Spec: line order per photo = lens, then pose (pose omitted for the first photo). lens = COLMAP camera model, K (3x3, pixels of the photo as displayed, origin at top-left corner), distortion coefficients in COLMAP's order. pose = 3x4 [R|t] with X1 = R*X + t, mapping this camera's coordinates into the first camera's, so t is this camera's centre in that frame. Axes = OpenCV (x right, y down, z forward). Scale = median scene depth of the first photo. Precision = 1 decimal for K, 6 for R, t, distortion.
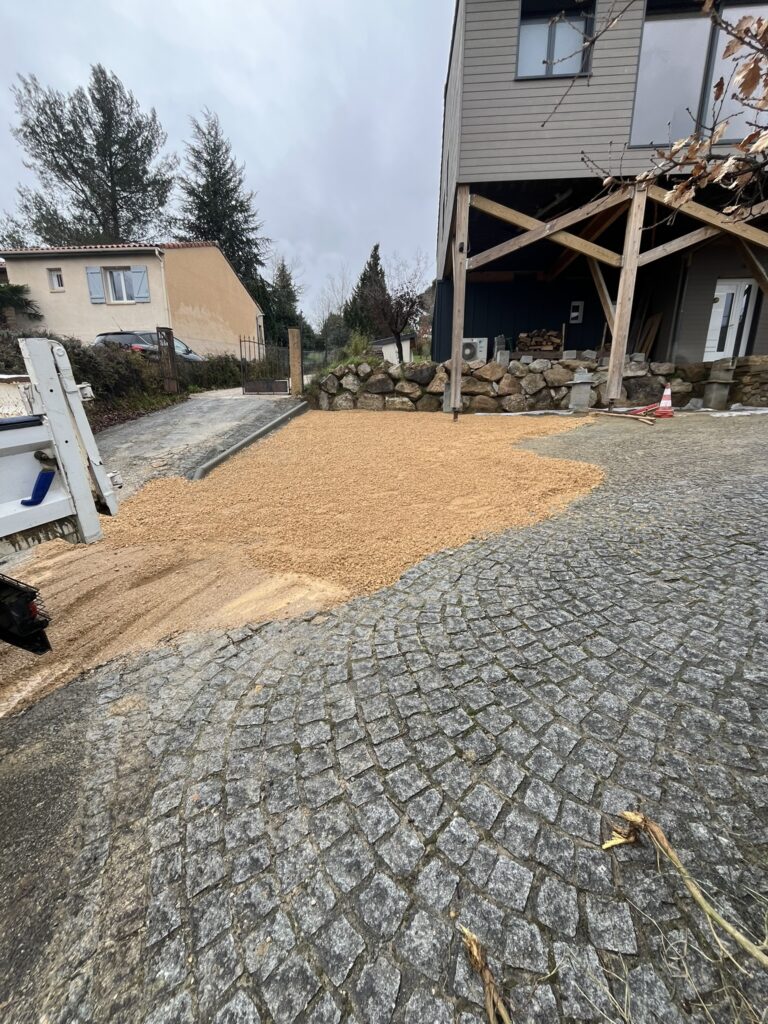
lens RADIAL K [[416.6, 0, 384.0], [0, 416.6, 511.8], [0, 0, 1]] dist [-0.004898, -0.000173]
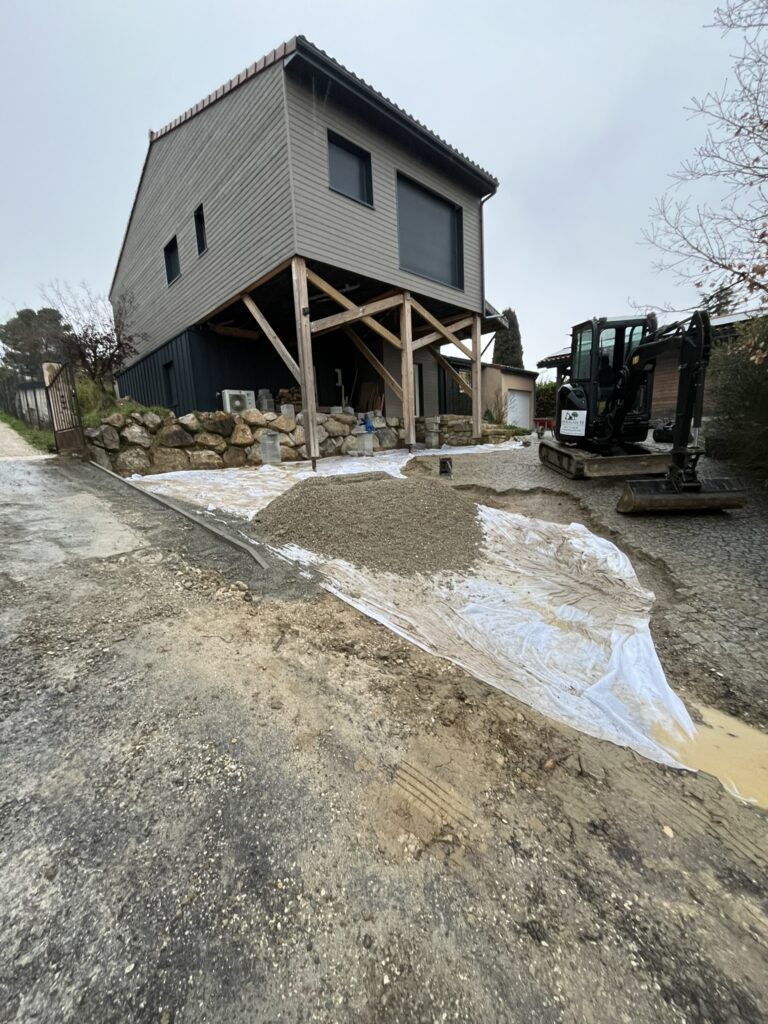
lens RADIAL K [[416.6, 0, 383.3], [0, 416.6, 511.5], [0, 0, 1]] dist [-0.004898, -0.000173]
pose [[0.657167, -0.148022, 0.739067, -0.388636], [0.232611, 0.972495, -0.012061, -0.050354], [-0.716954, 0.179841, 0.673524, 0.155123]]
